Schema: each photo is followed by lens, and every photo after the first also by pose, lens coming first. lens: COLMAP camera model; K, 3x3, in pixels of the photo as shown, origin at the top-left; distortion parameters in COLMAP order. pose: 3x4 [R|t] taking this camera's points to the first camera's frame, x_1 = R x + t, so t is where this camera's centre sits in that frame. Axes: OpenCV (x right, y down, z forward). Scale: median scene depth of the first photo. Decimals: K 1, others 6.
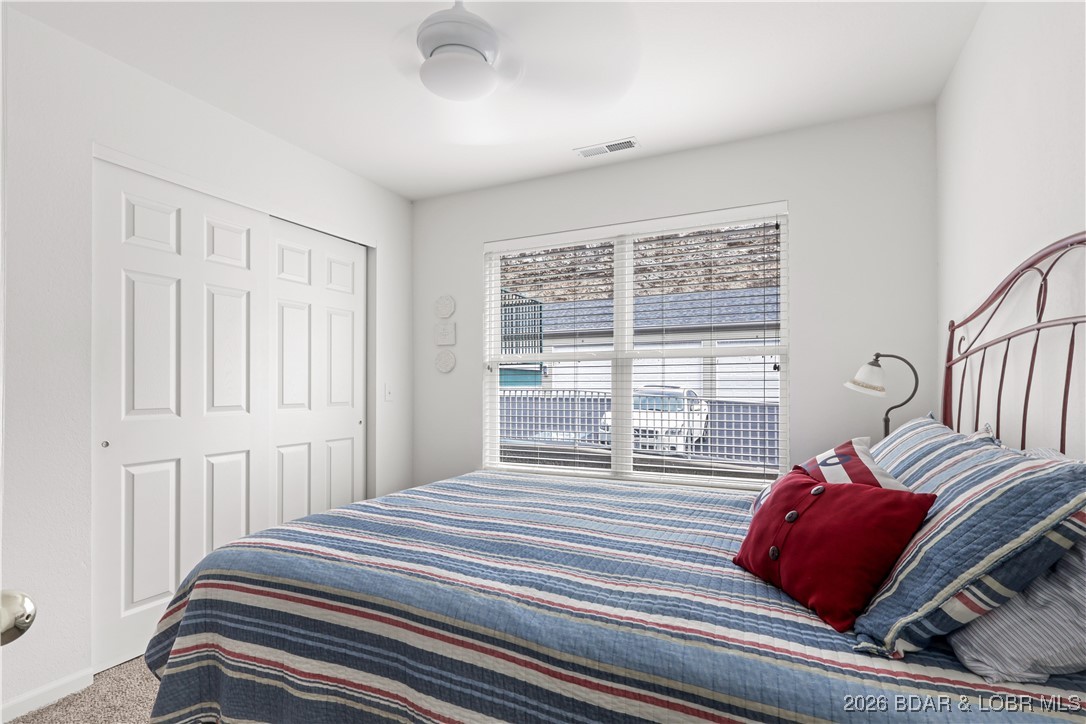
lens RADIAL K [[511.0, 0, 542.9], [0, 511.0, 377.1], [0, 0, 1]] dist [0.000375, 0.000061]
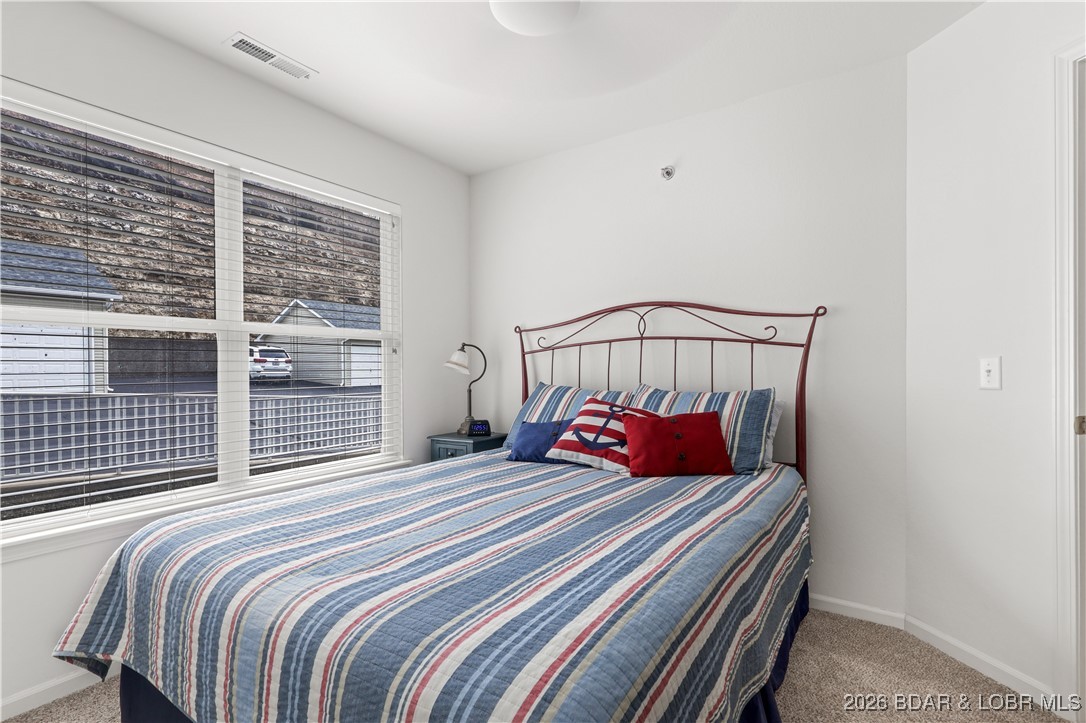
lens RADIAL K [[513.1, 0, 543.0], [0, 513.1, 361.5], [0, 0, 1]] dist [0.000388, 0.000234]
pose [[0.161656, 0.014557, 0.986740, -0.674420], [-0.005335, 0.999889, -0.013877, 0.022937], [-0.986833, -0.003021, 0.161716, 0.581937]]
